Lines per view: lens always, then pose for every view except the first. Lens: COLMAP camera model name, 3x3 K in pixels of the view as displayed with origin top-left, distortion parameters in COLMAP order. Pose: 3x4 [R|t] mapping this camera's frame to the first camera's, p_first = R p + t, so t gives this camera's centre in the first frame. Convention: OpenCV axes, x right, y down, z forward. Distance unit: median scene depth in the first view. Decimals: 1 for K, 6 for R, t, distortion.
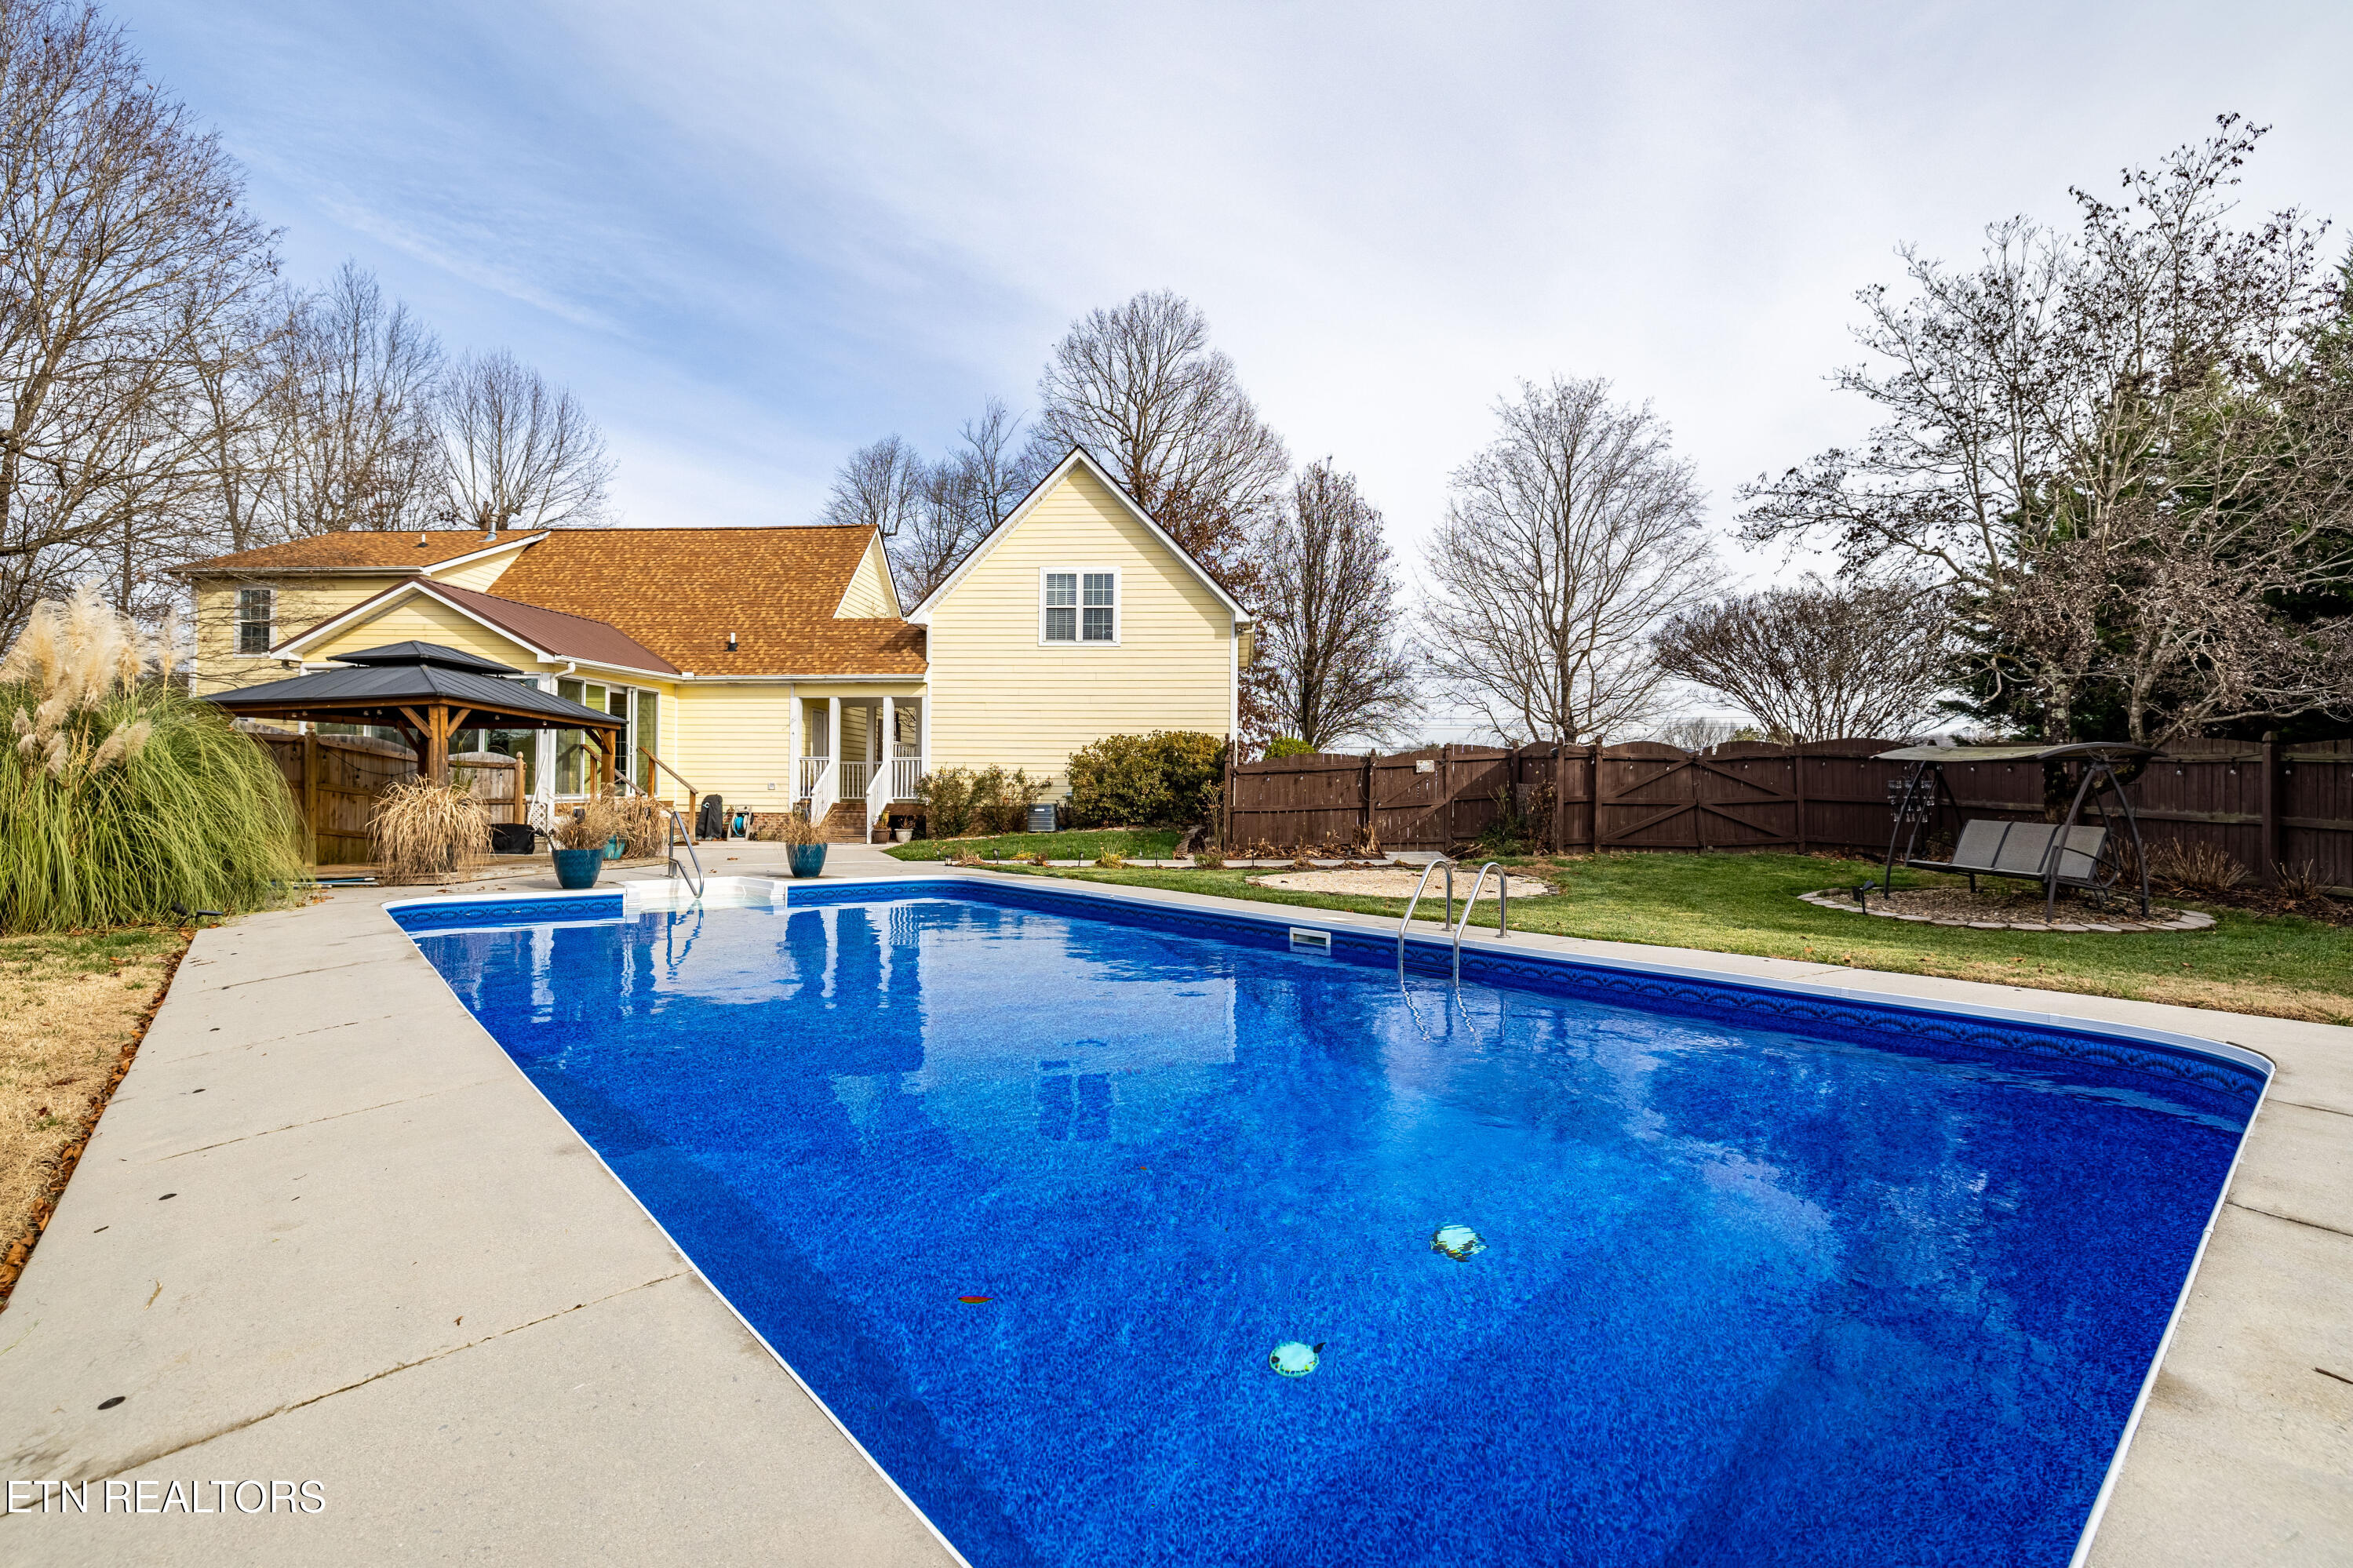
lens RADIAL K [[1069.6, 0, 1186.4], [0, 1069.6, 785.3], [0, 0, 1]] dist [-0.001224, 0.000637]
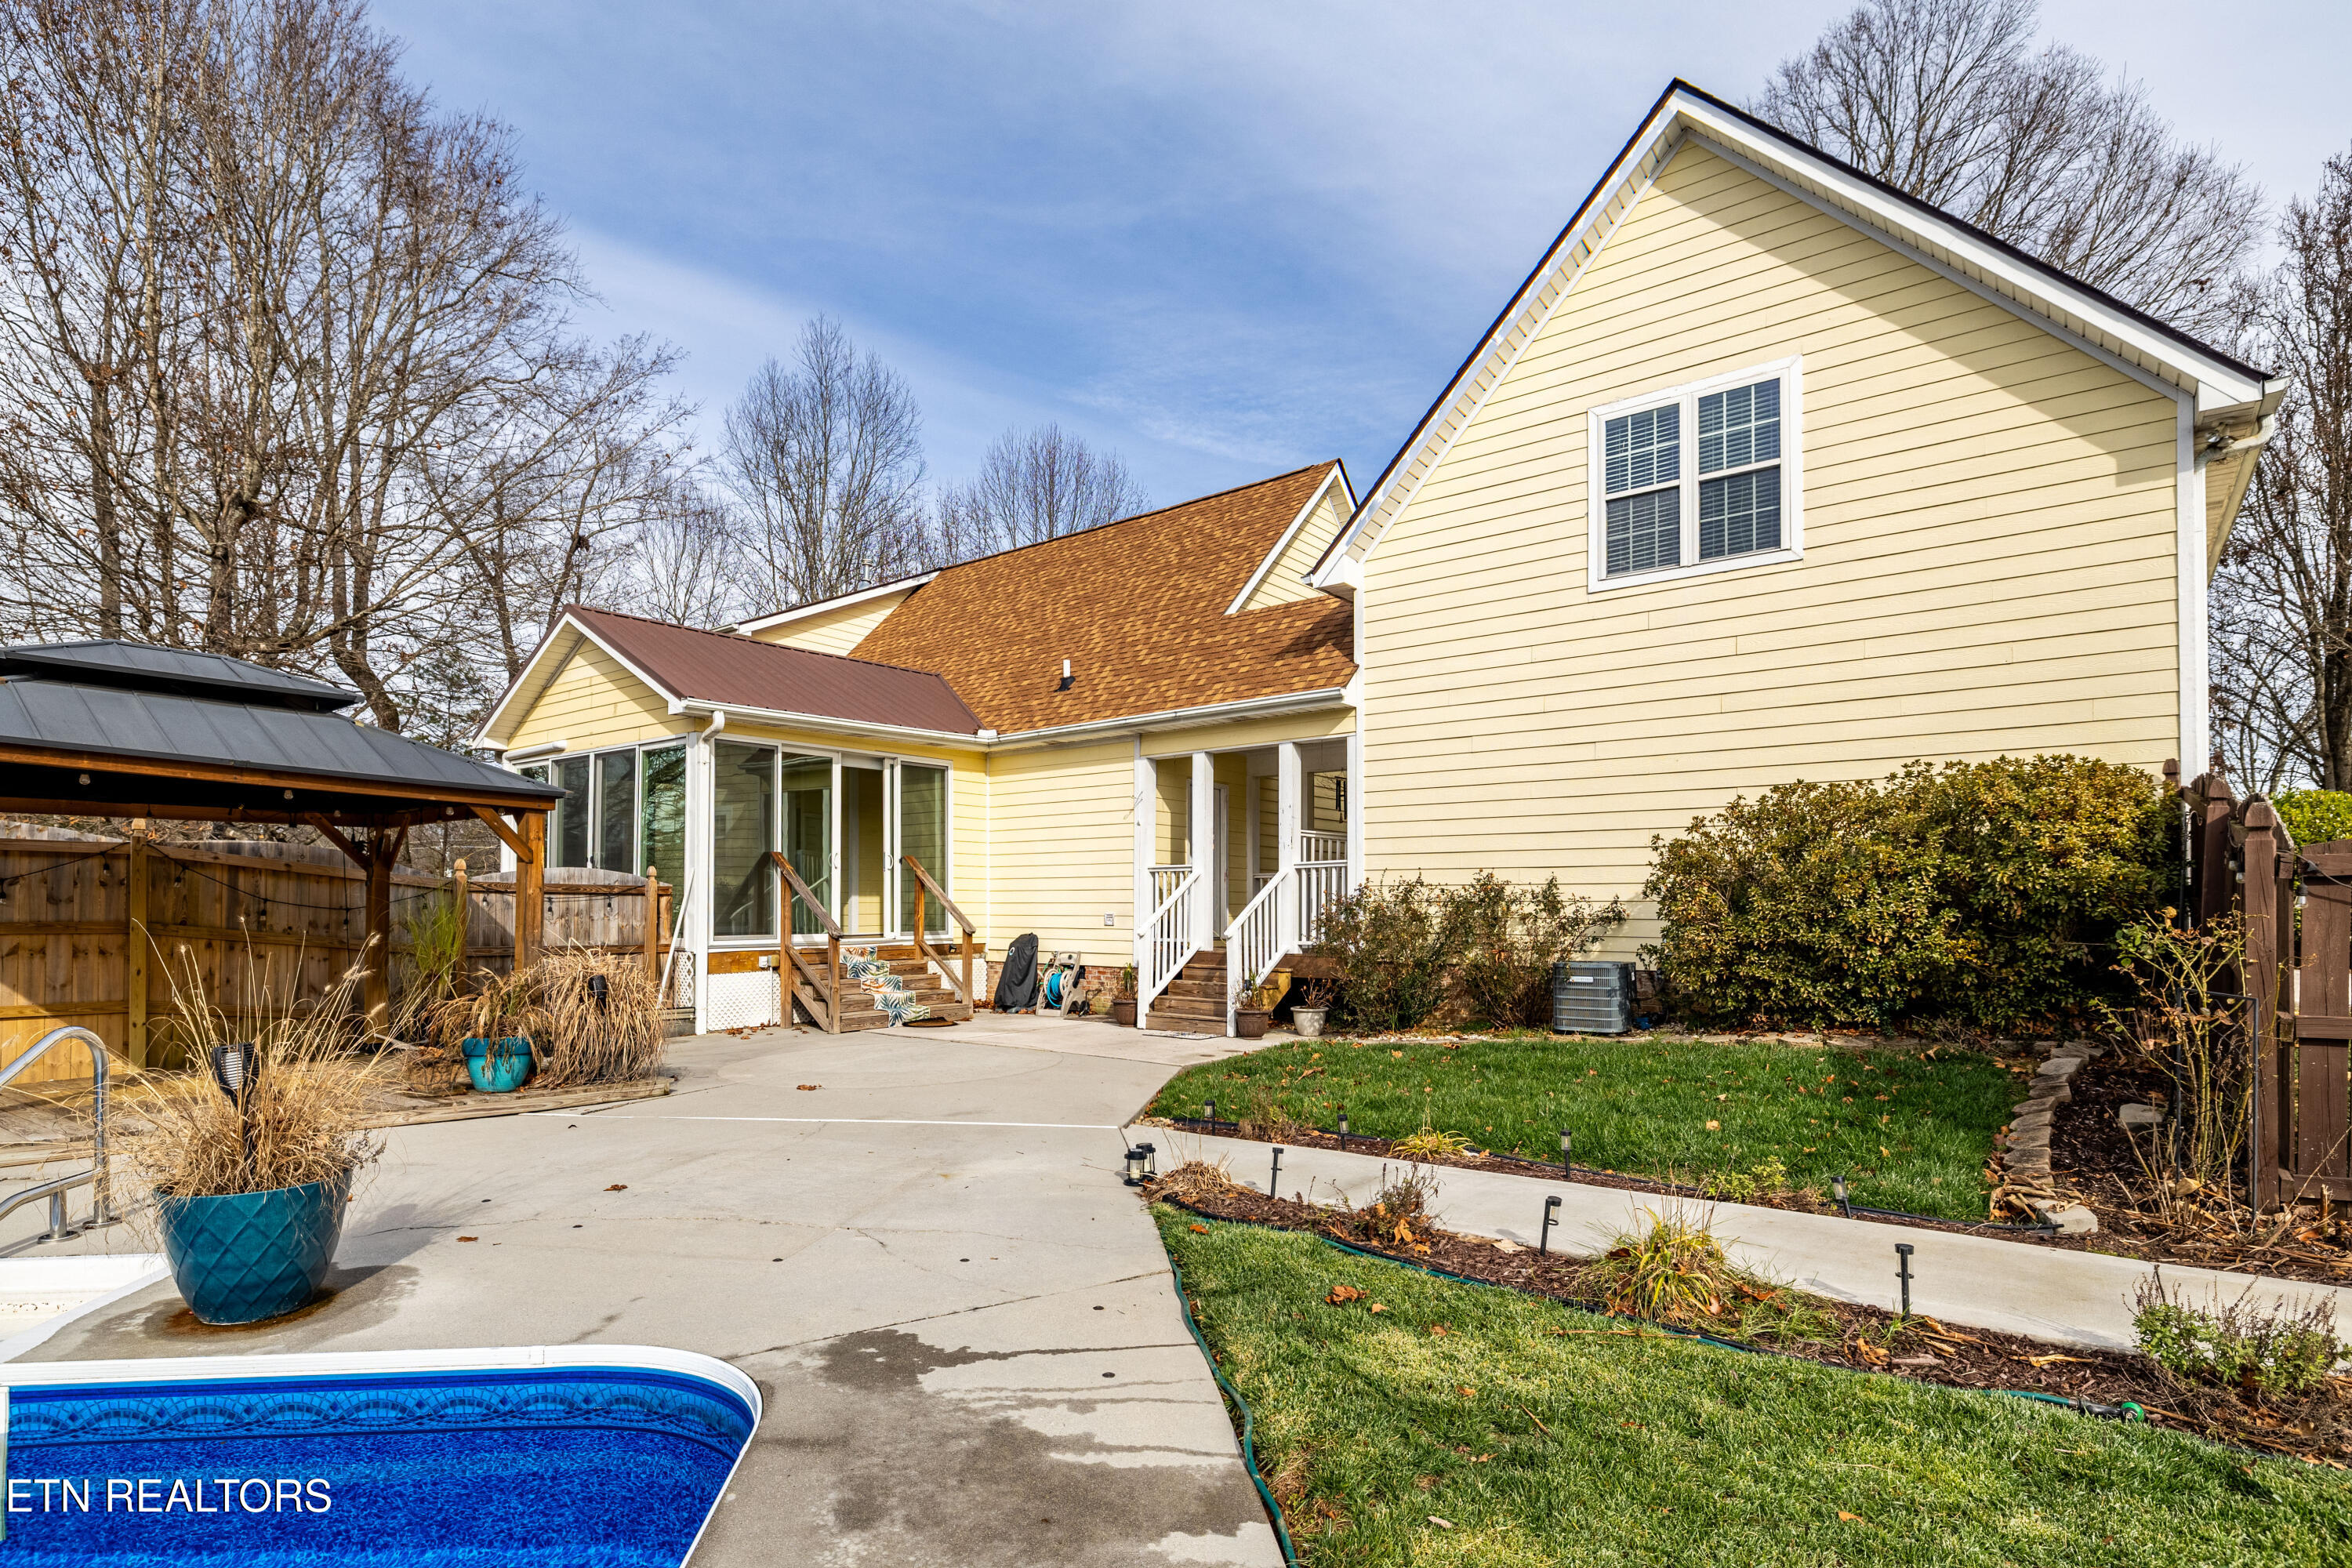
lens RADIAL K [[1133.9, 0, 1185.6], [0, 1133.9, 886.5], [0, 0, 1]] dist [-0.003356, -0.000546]
pose [[0.815977, -0.016381, -0.577852, -0.009504], [0.006824, 0.999802, -0.018706, -0.005045], [0.578044, 0.011321, 0.815927, 0.547393]]
